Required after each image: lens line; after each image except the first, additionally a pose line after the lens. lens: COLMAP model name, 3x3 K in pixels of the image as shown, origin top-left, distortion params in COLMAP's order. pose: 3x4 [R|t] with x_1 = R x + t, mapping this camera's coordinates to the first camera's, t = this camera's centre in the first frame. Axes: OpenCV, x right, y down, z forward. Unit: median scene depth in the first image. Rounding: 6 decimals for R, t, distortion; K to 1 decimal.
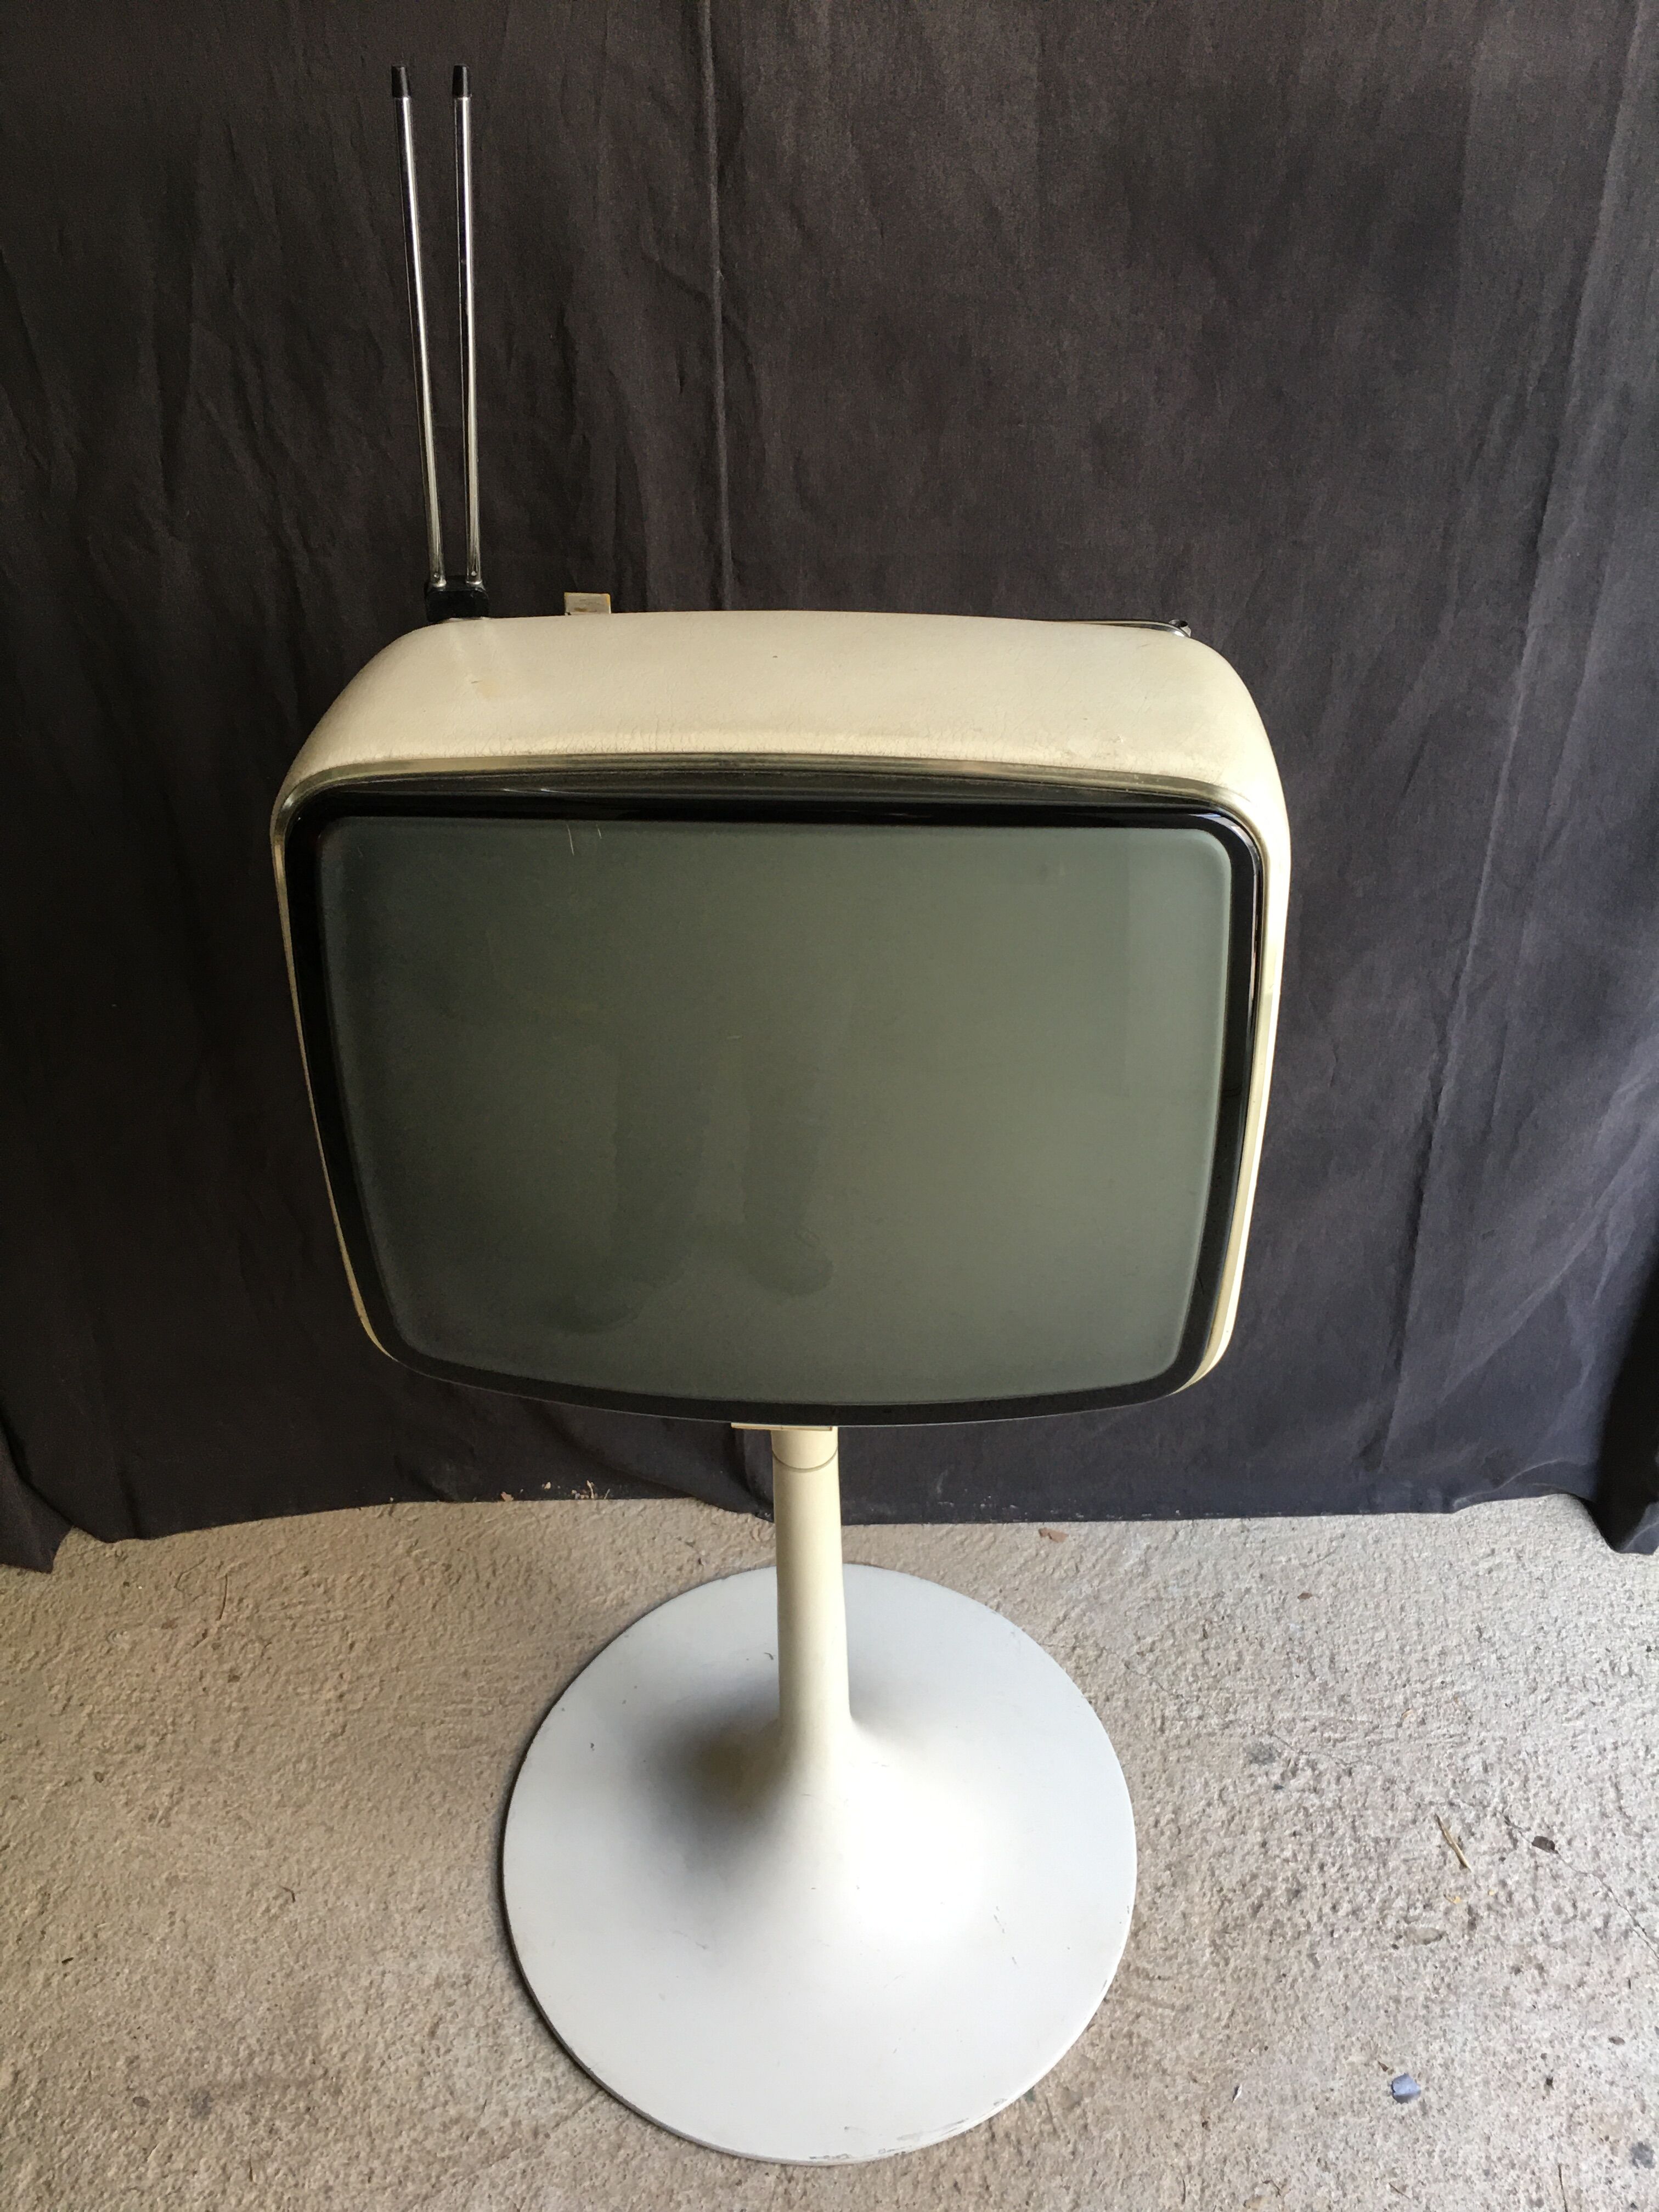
lens RADIAL K [[1958.5, 0, 825.9], [0, 1958.5, 1101.6], [0, 0, 1]] dist [0.088738, -0.129336]
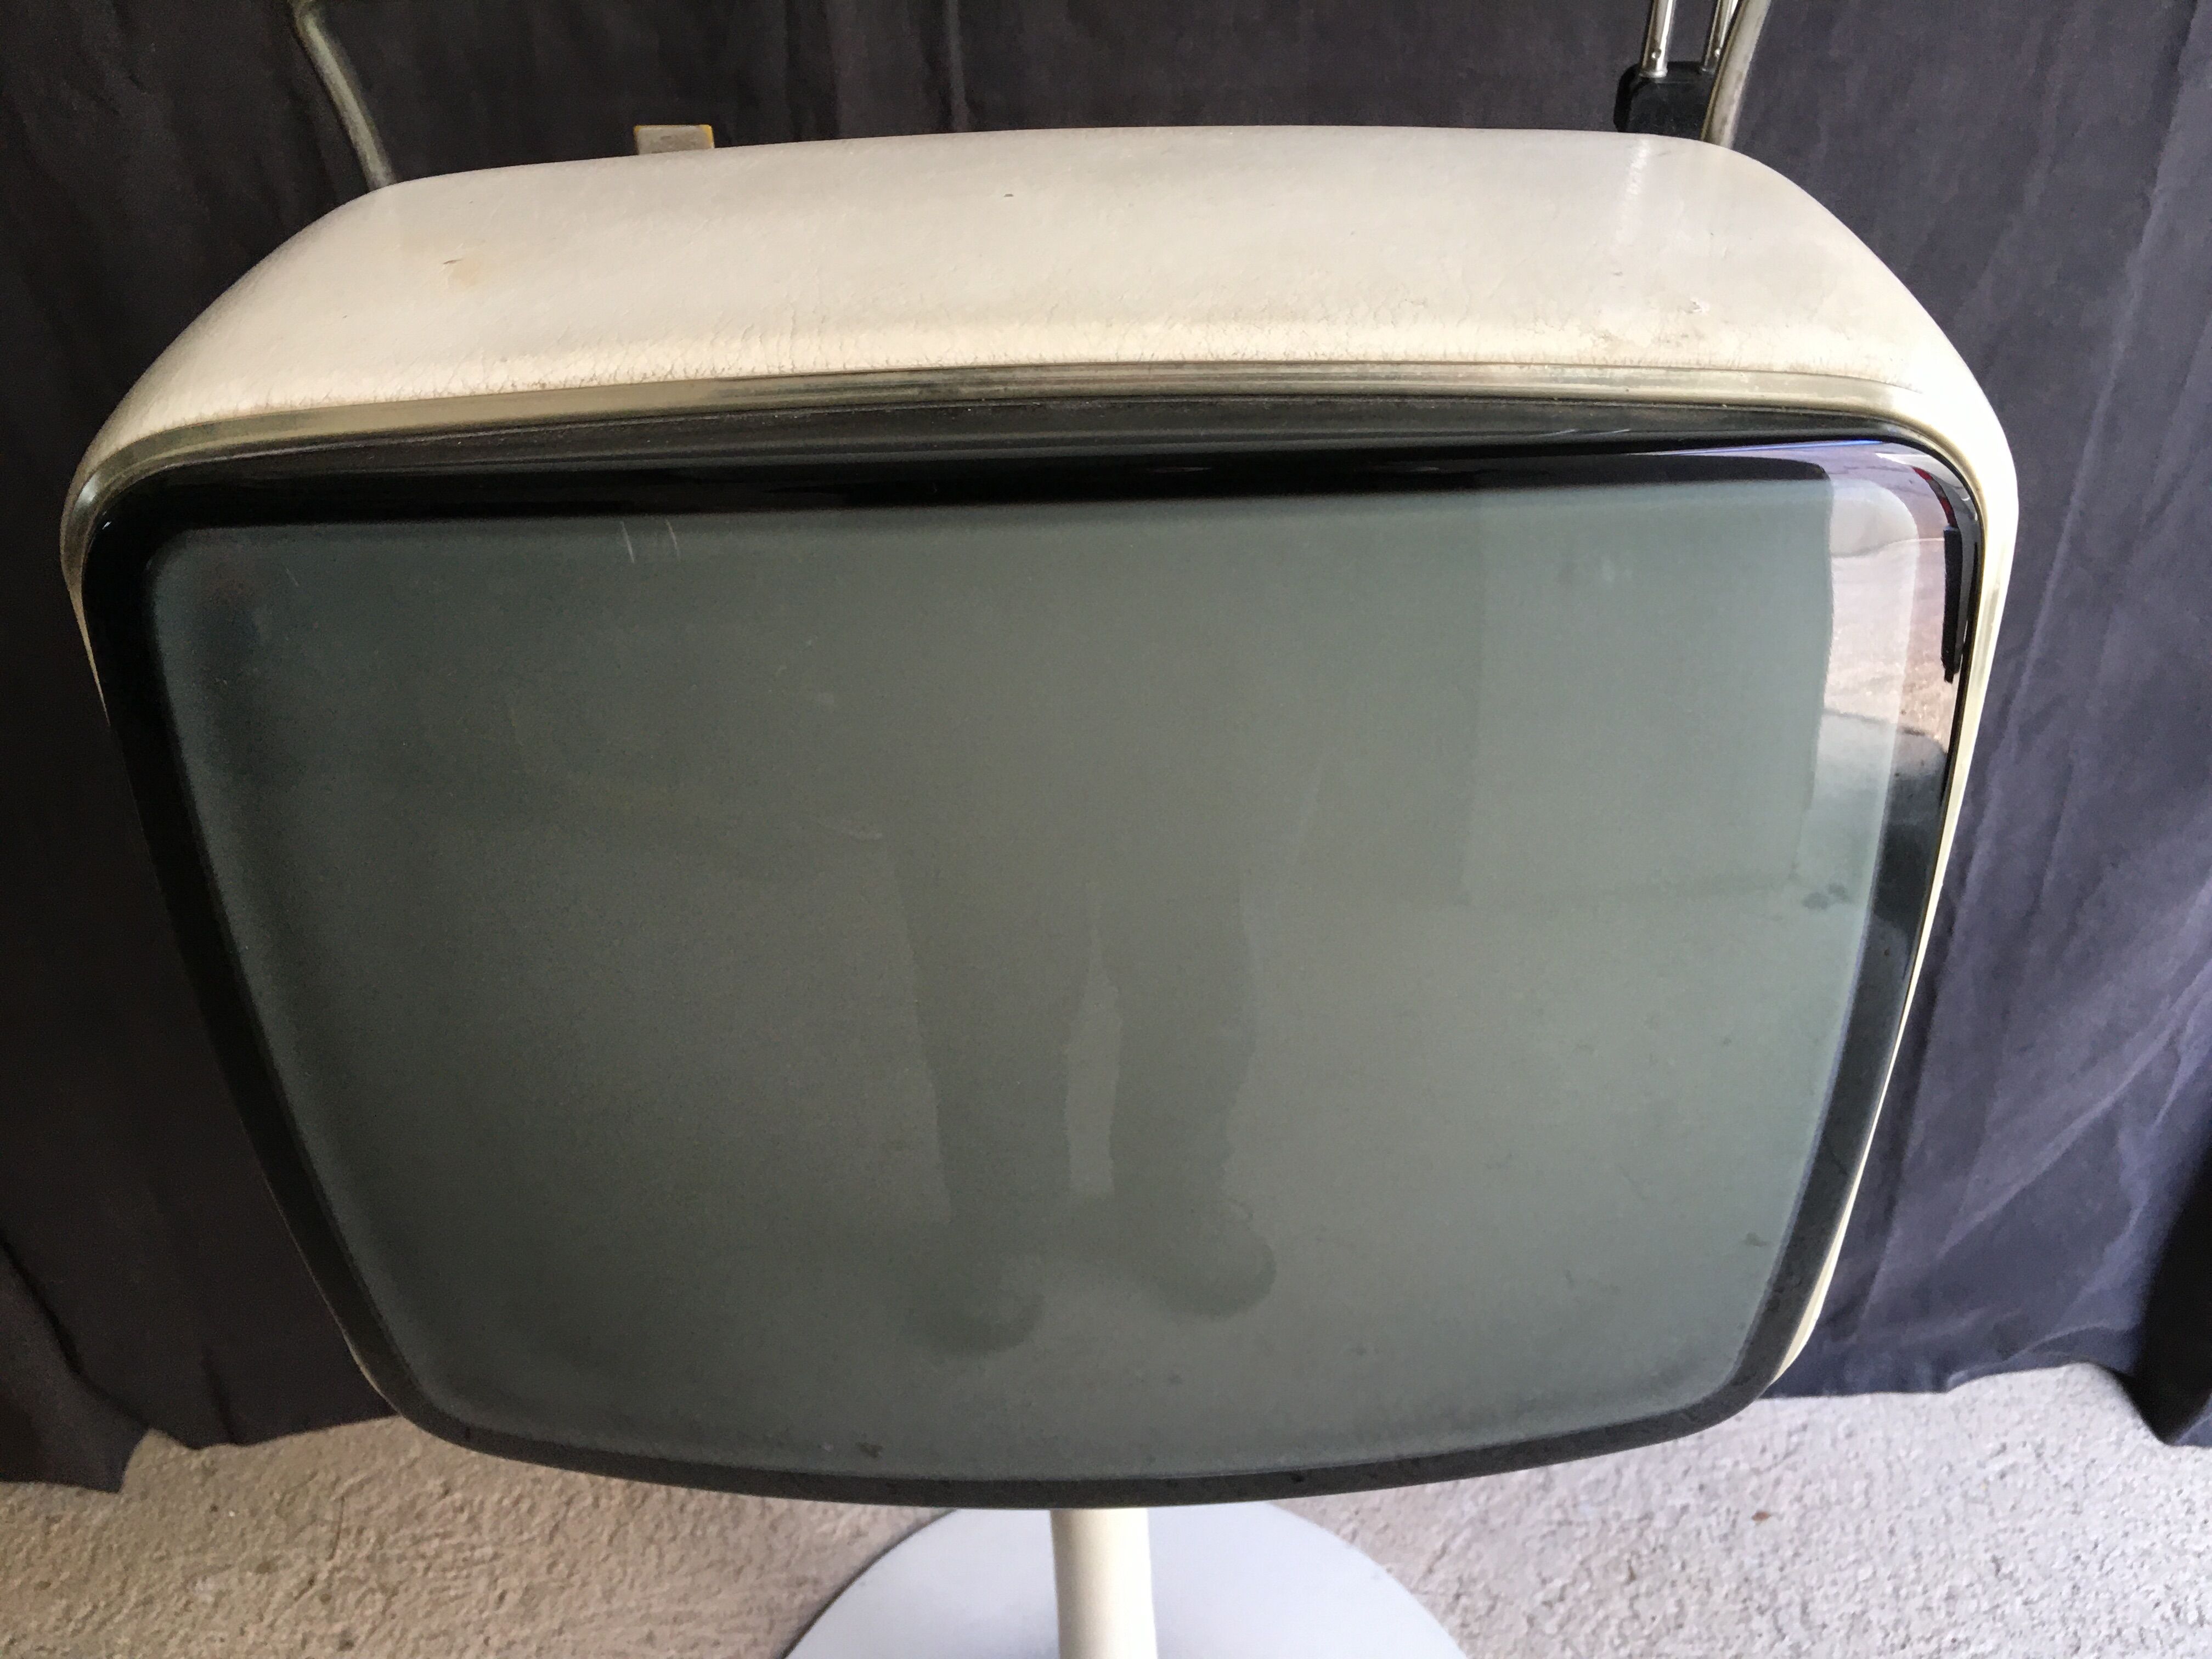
lens RADIAL K [[1958.5, 0, 1104.7], [0, 1958.5, 846.8], [0, 0, 1]] dist [0.088738, -0.129336]
pose [[0.999870, -0.016095, 0.000461, -0.004488], [0.016065, 0.999119, 0.038764, -0.038978], [-0.001085, -0.038751, 0.999248, 0.255007]]
